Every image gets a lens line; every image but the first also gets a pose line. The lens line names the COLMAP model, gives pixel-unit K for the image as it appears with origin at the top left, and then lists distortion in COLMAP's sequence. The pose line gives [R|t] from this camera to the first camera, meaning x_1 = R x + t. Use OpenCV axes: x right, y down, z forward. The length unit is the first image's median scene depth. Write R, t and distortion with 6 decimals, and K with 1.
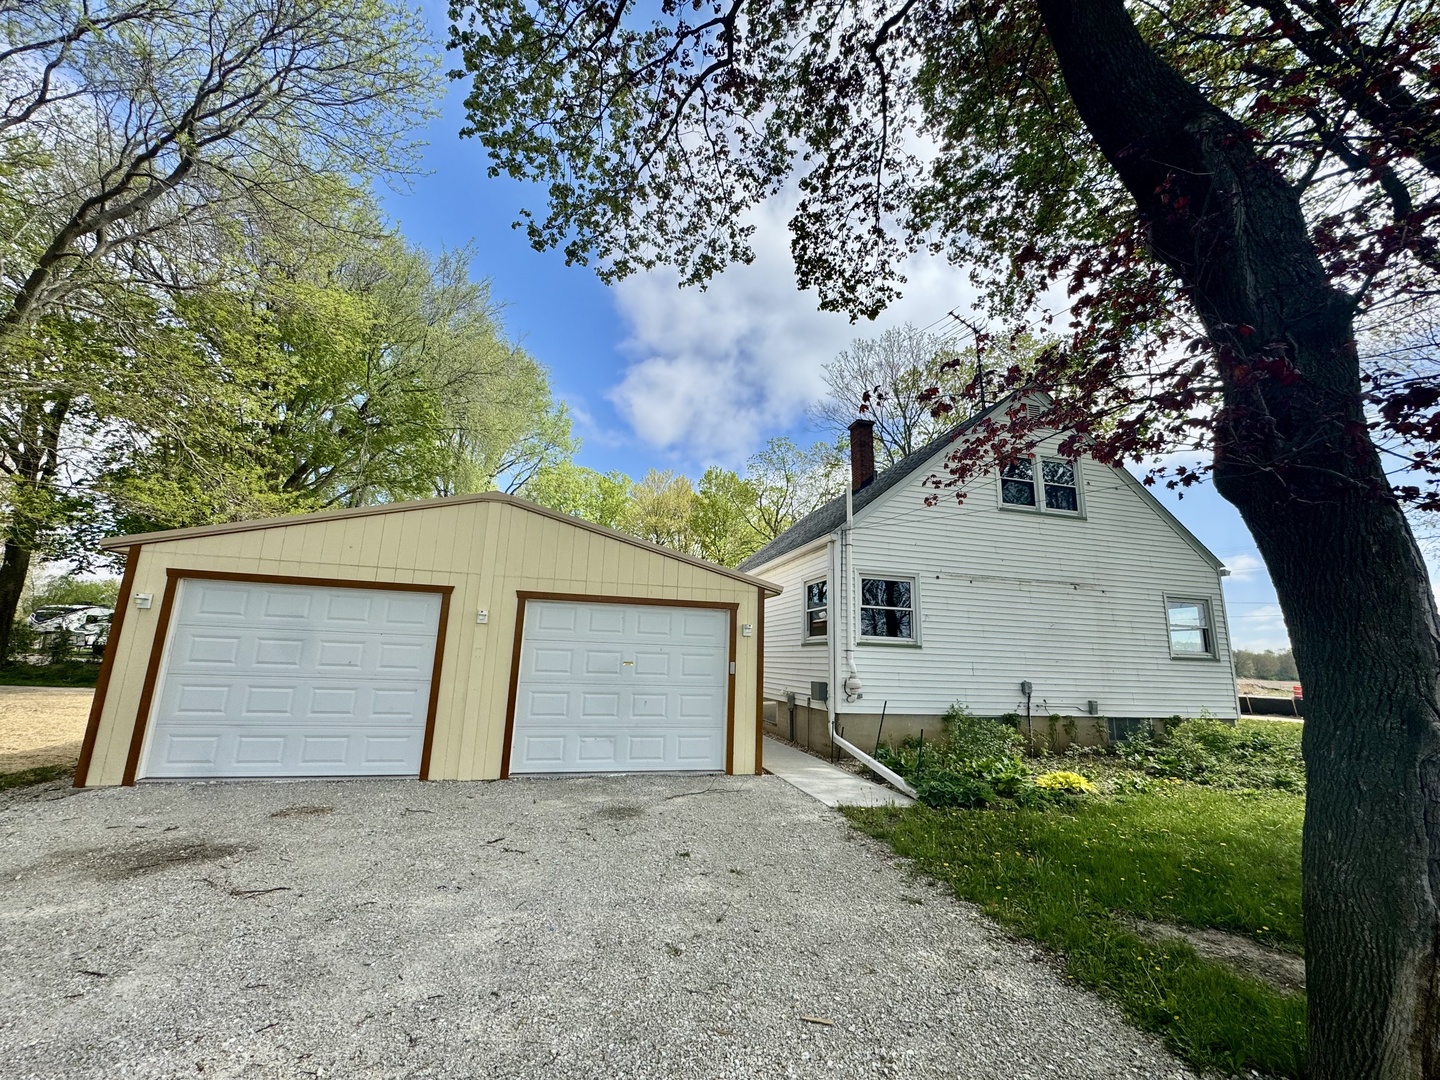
lens RADIAL K [[574.9, 0, 720.0], [0, 574.9, 540.0], [0, 0, 1]] dist [-0.002075, -0.000137]
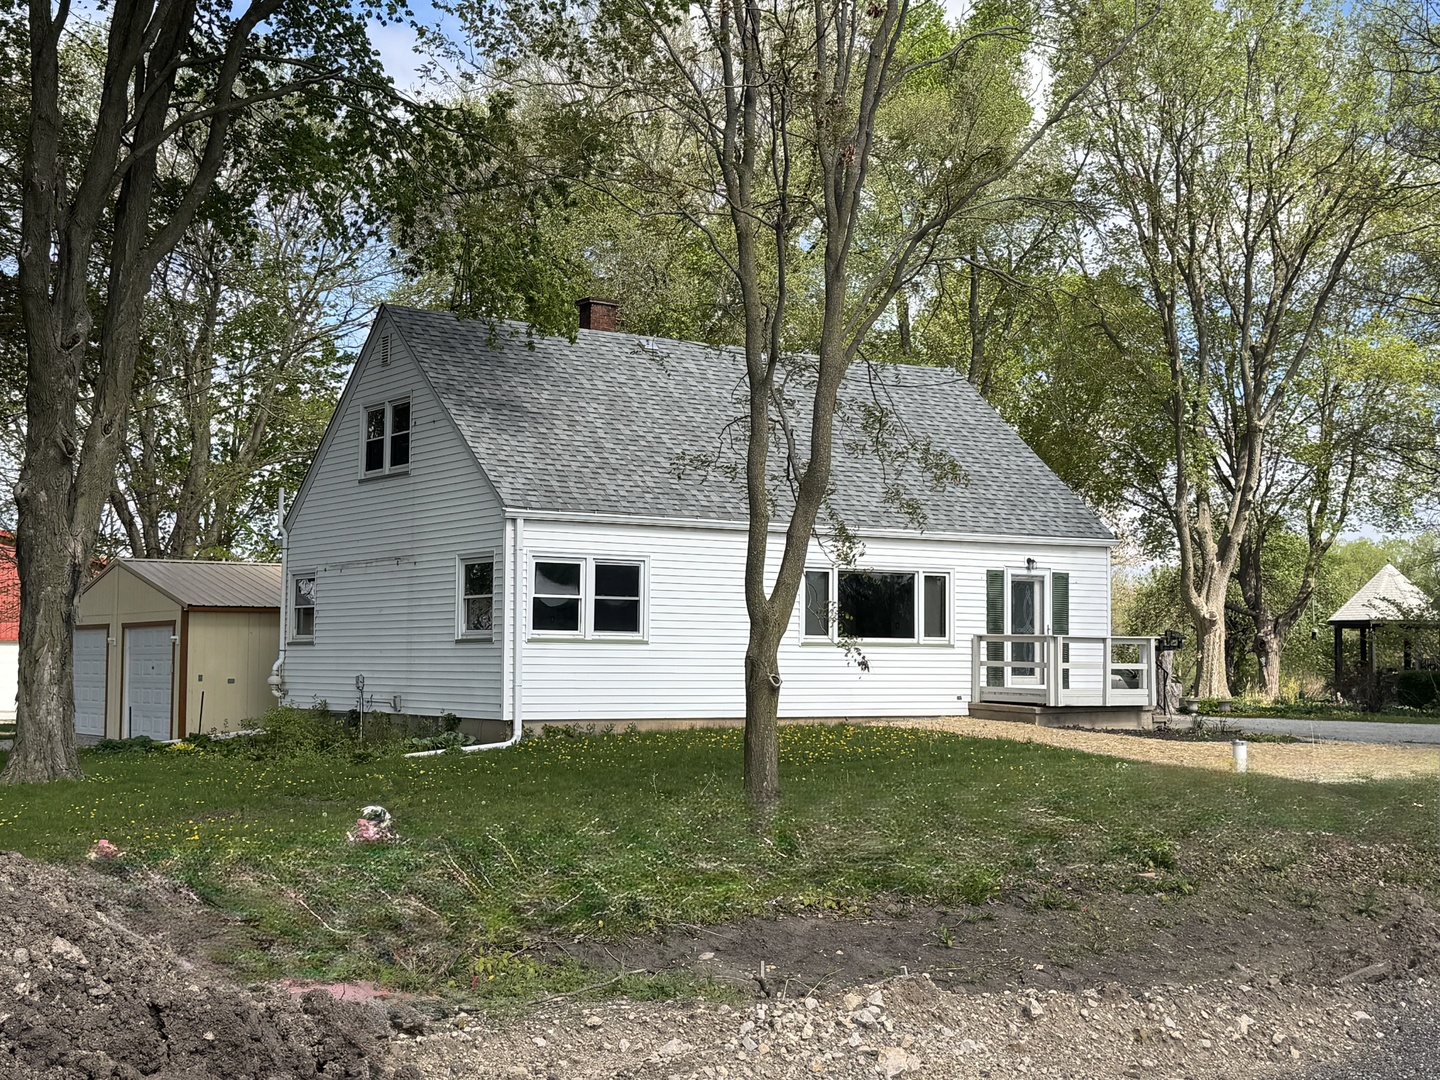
lens RADIAL K [[1997.6, 0, 720.0], [0, 1997.6, 540.0], [0, 0, 1]] dist [0.122865, -0.000414]
pose [[0.326362, -0.092647, -0.940694, 3.591967], [0.195585, 0.980267, -0.028688, 0.229845], [0.924789, -0.174622, 0.338042, 0.463559]]
